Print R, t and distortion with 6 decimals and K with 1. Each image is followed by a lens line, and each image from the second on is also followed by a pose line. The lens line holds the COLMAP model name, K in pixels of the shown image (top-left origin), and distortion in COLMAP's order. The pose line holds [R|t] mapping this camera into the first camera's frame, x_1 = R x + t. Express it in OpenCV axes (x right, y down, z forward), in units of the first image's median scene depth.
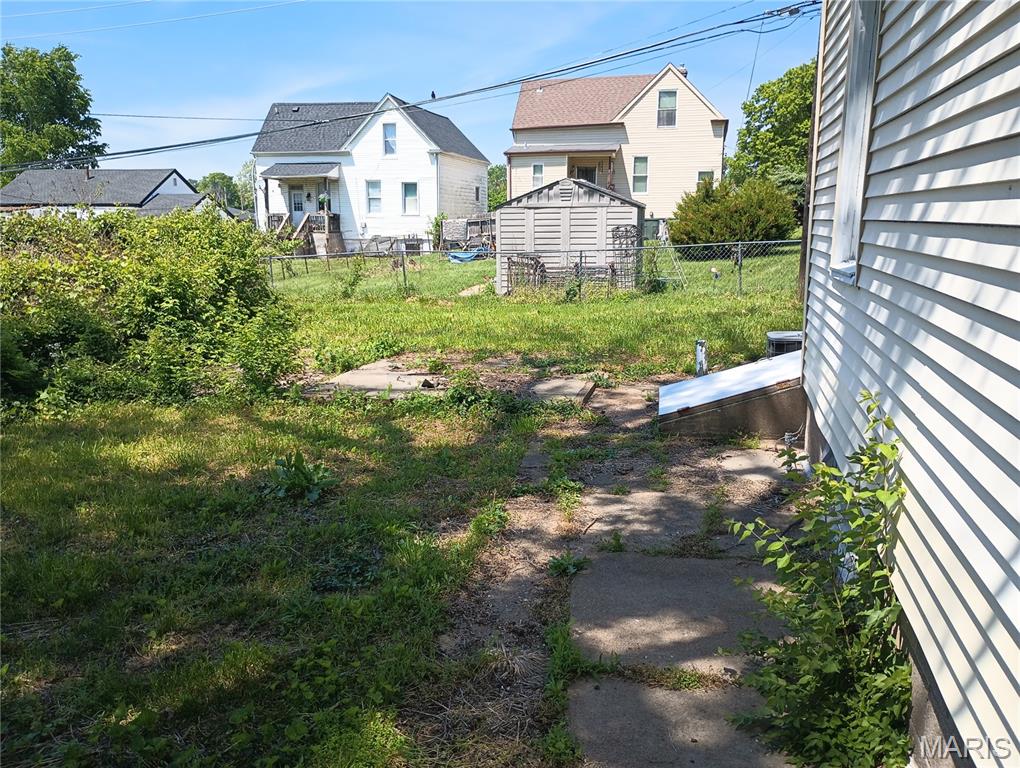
lens RADIAL K [[848.4, 0, 506.8], [0, 848.4, 384.3], [0, 0, 1]] dist [0.063543, -0.062524]
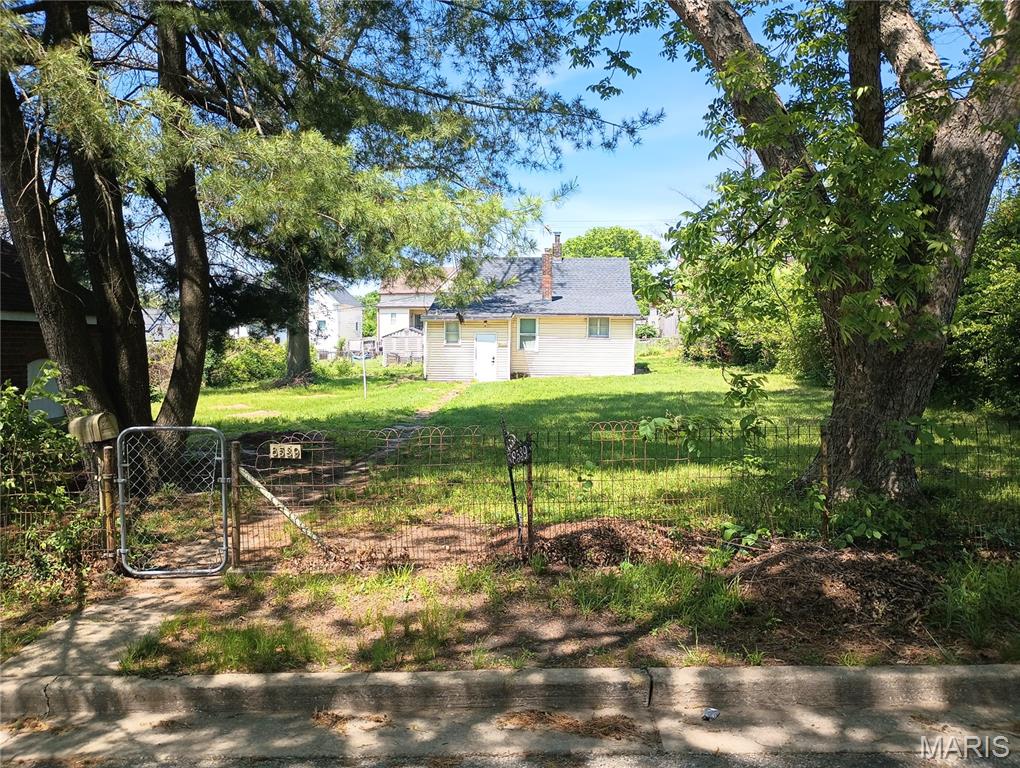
lens RADIAL K [[848.4, 0, 508.7], [0, 848.4, 376.4], [0, 0, 1]] dist [0.063543, -0.062524]
pose [[0.983894, 0.001850, 0.178743, -0.046796], [0.025022, 0.988675, -0.147968, 0.158250], [-0.176993, 0.150058, 0.972706, -0.814161]]
